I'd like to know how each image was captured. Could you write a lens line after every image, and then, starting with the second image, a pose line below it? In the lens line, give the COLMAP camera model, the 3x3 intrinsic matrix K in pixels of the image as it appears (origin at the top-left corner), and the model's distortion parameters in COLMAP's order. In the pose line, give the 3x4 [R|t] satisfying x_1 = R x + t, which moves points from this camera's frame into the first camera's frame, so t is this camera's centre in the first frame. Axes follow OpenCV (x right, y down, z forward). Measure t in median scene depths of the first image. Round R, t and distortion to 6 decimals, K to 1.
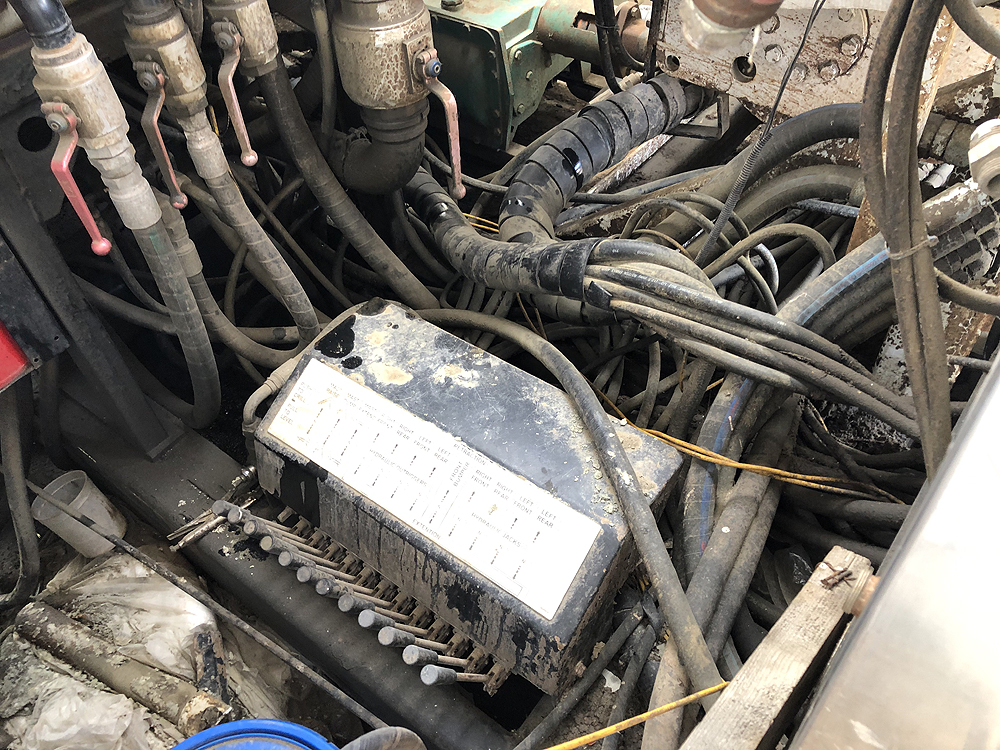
lens RADIAL K [[814.1, 0, 500.0], [0, 814.1, 375.0], [0, 0, 1]] dist [0.015751, -0.002947]
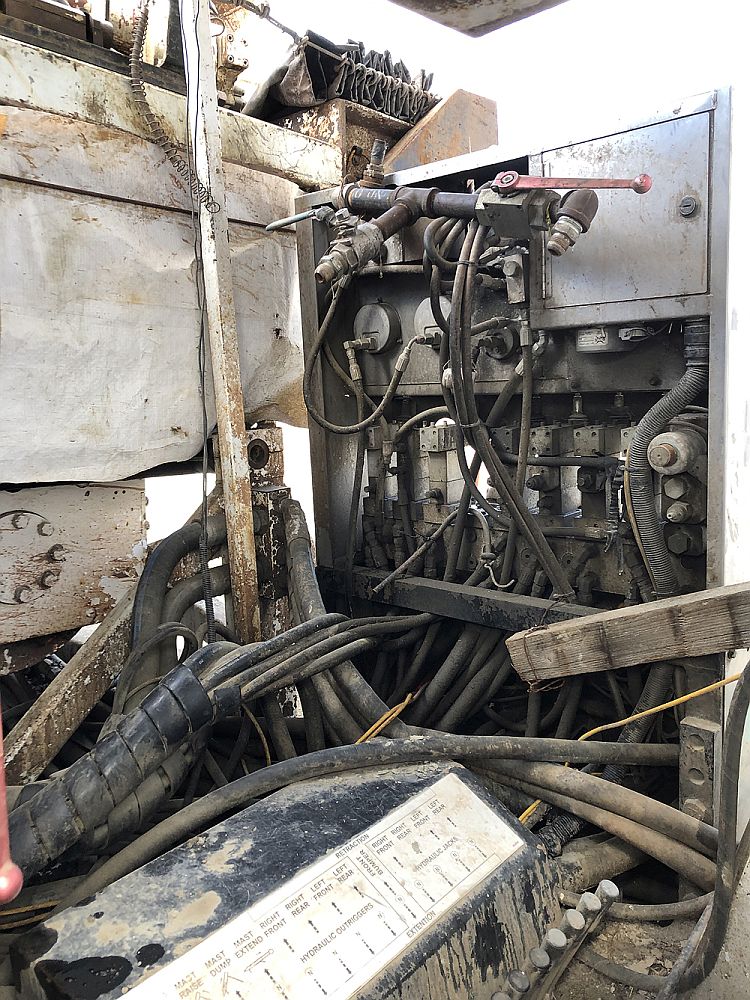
lens RADIAL K [[814.1, 0, 375.0], [0, 814.1, 500.0], [0, 0, 1]] dist [0.015751, -0.002947]
pose [[0.056930, -0.085867, 0.994679, -0.802686], [0.761920, 0.647554, 0.012293, -0.122838], [-0.645164, 0.757166, 0.102289, 0.565353]]
